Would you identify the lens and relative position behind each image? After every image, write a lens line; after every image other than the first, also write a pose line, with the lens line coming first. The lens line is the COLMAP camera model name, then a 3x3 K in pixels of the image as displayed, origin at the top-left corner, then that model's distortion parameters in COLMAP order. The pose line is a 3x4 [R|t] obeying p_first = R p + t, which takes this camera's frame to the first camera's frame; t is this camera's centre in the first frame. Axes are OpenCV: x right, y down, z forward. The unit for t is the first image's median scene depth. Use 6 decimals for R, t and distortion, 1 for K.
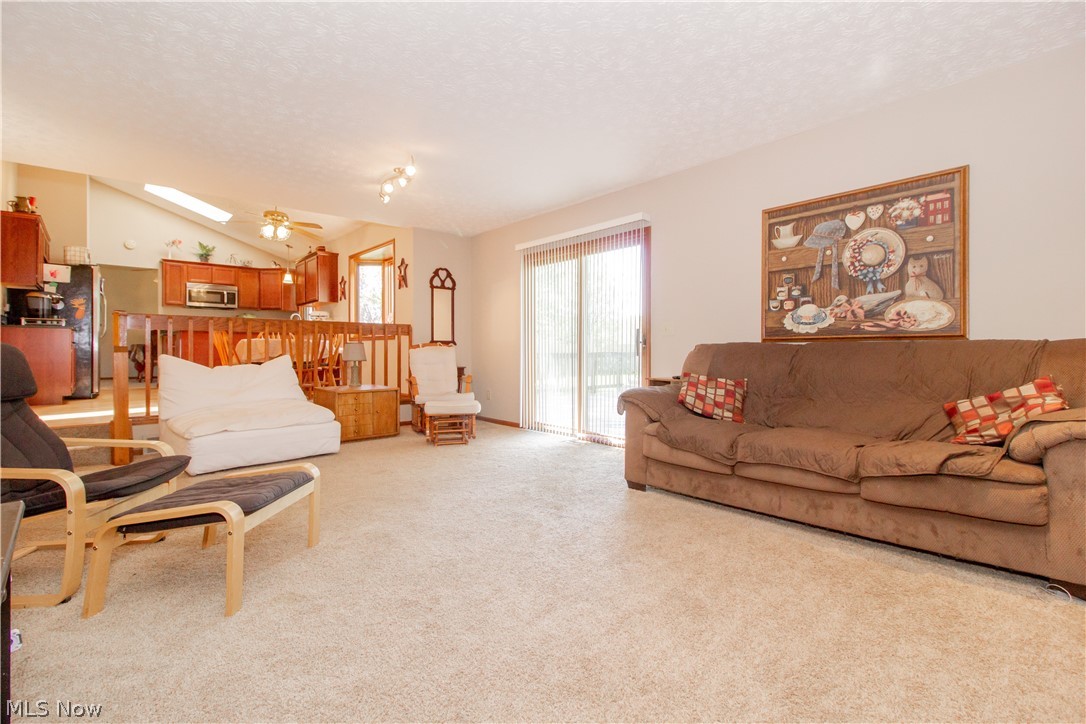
lens RADIAL K [[520.1, 0, 542.9], [0, 520.1, 357.4], [0, 0, 1]] dist [-0.018154, -0.003297]
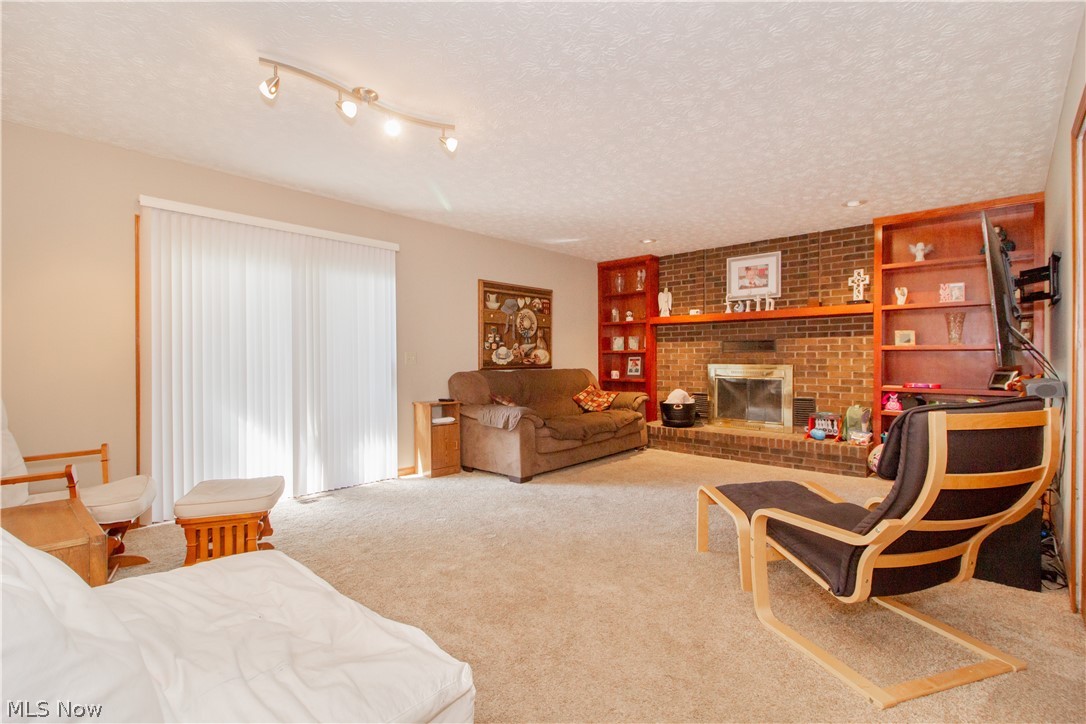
lens RADIAL K [[520.1, 0, 548.3], [0, 520.1, 363.1], [0, 0, 1]] dist [-0.018154, -0.003297]
pose [[-0.174917, -0.006713, 0.984560, -1.165006], [0.011687, 0.999892, 0.008894, -0.066495], [-0.984514, 0.013062, -0.174819, 1.184547]]
